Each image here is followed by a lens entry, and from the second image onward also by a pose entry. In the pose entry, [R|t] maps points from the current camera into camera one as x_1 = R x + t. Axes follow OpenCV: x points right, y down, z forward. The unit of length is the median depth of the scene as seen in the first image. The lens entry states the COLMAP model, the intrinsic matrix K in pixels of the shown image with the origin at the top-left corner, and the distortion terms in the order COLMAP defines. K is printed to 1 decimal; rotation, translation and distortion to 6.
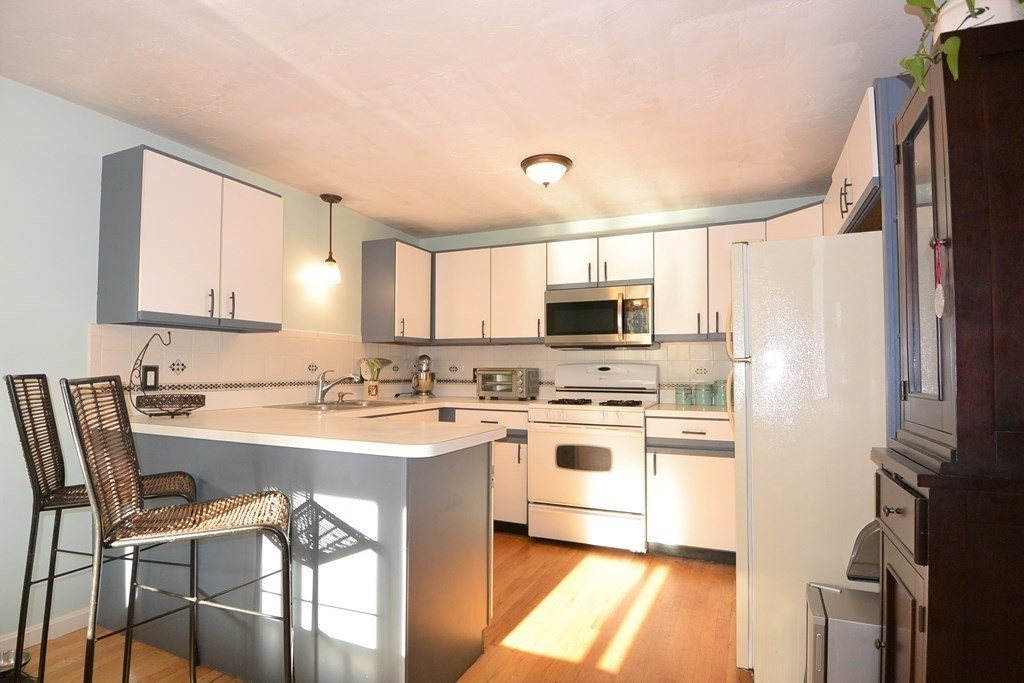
lens RADIAL K [[534.3, 0, 498.2], [0, 534.3, 355.1], [0, 0, 1]] dist [-0.011120, -0.016458]
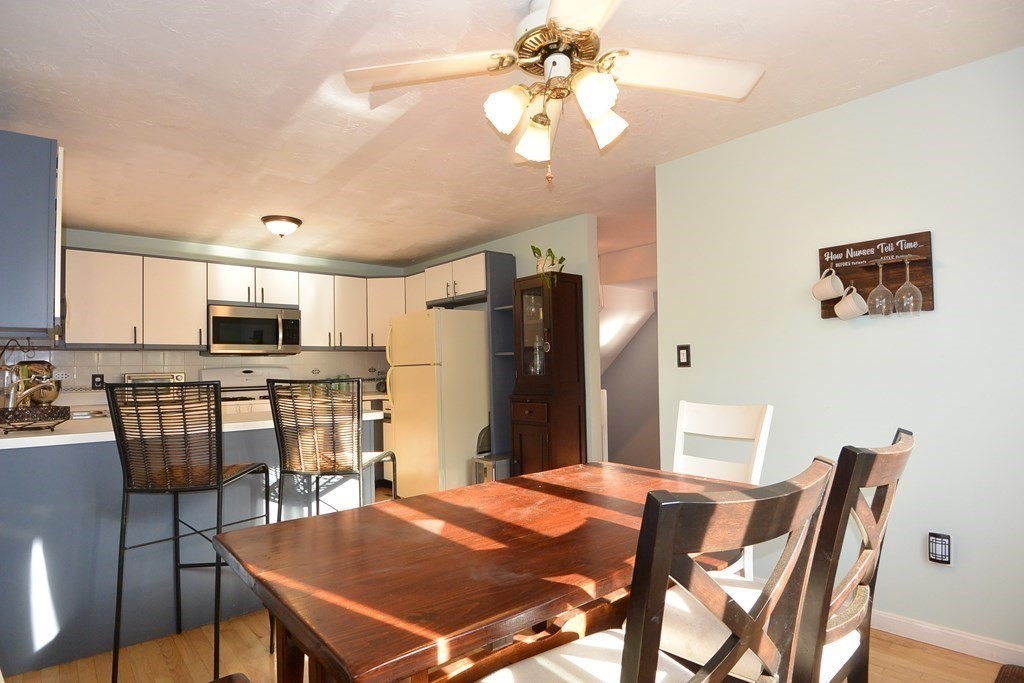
lens RADIAL K [[534.3, 0, 513.2], [0, 534.3, 344.6], [0, 0, 1]] dist [-0.011120, -0.016458]
pose [[0.410185, 0.024479, 0.911674, -1.021346], [-0.003723, 0.999676, -0.025166, -0.012308], [-0.911995, 0.006928, 0.410144, -0.104000]]
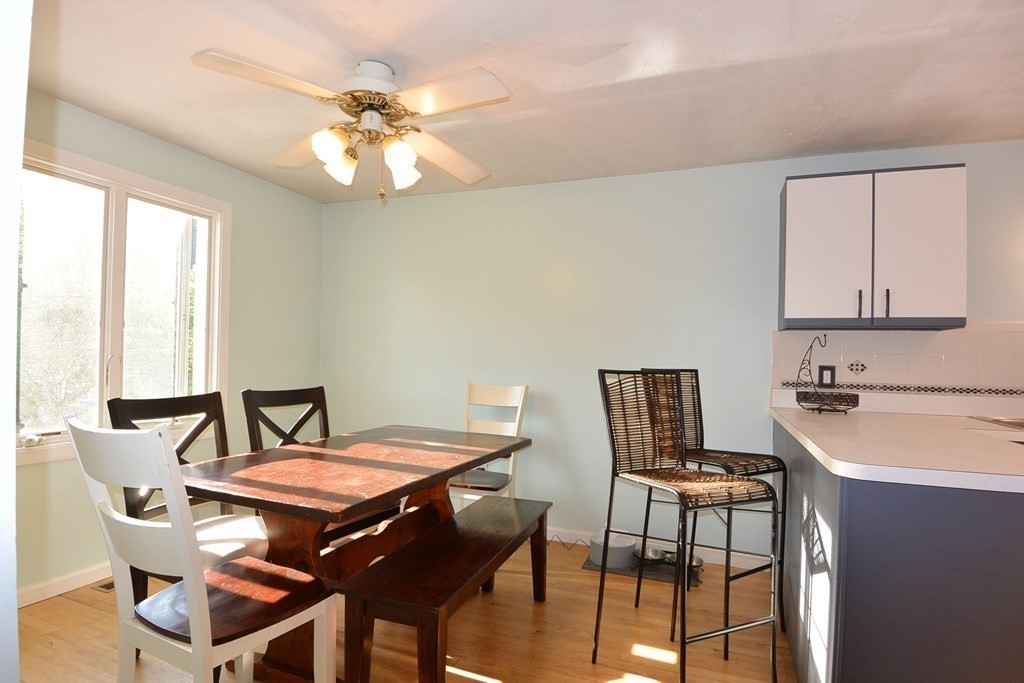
lens RADIAL K [[534.3, 0, 511.7], [0, 534.3, 355.5], [0, 0, 1]] dist [-0.011120, -0.016458]
pose [[0.069180, -0.009093, -0.997563, 0.376739], [0.003028, 0.999956, -0.008905, 0.006187], [0.997600, -0.002404, 0.069205, 0.250185]]
